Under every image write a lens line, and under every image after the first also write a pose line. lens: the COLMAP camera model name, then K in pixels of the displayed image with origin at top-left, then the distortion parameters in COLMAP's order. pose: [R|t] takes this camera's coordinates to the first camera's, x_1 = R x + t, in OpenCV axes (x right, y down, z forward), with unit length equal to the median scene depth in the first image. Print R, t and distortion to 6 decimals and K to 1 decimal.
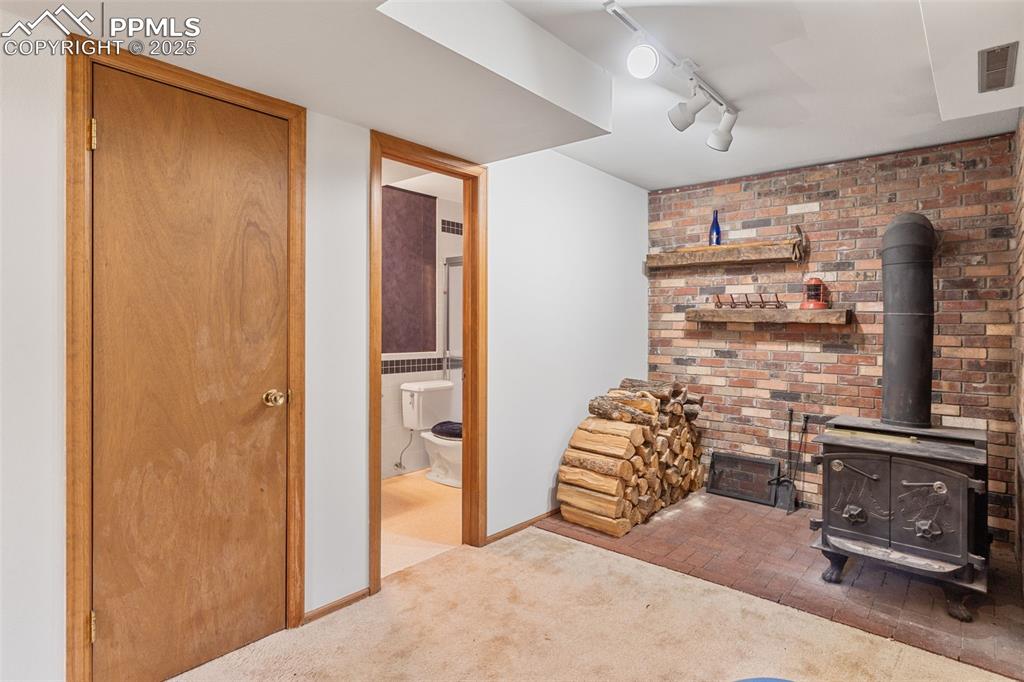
lens RADIAL K [[549.3, 0, 512.0], [0, 549.3, 341.0], [0, 0, 1]] dist [0.002180, 0.001010]
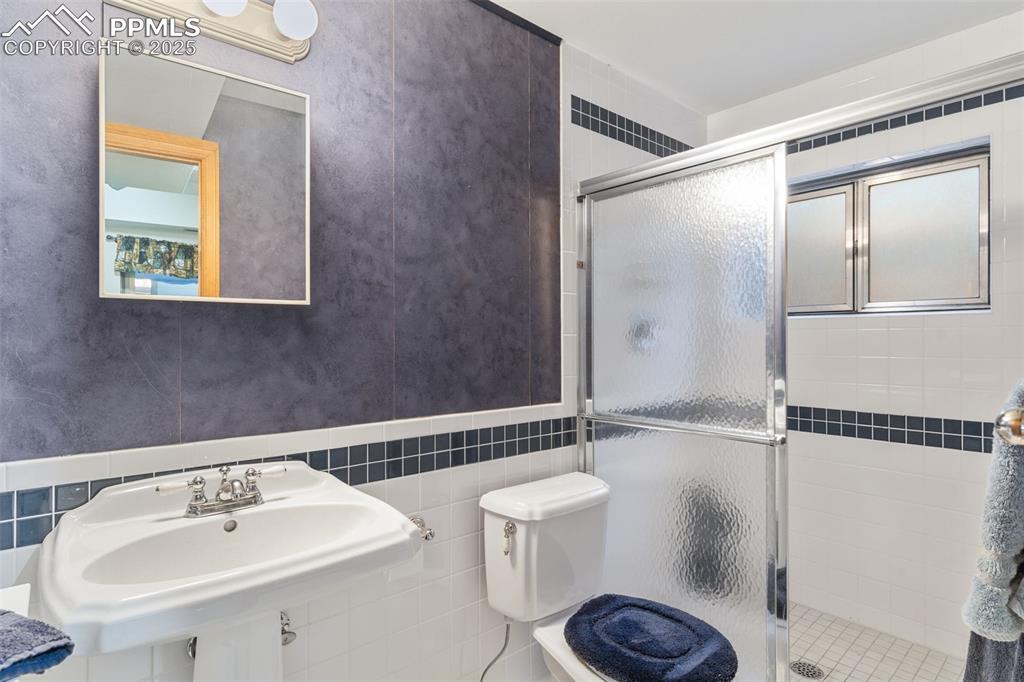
lens RADIAL K [[549.3, 0, 512.0], [0, 549.3, 341.0], [0, 0, 1]] dist [0.002180, 0.001010]
pose [[0.990364, -0.009292, -0.138178, -0.119134], [0.005759, 0.999647, -0.025941, -0.017905], [0.138370, 0.024895, 0.990068, 0.584786]]
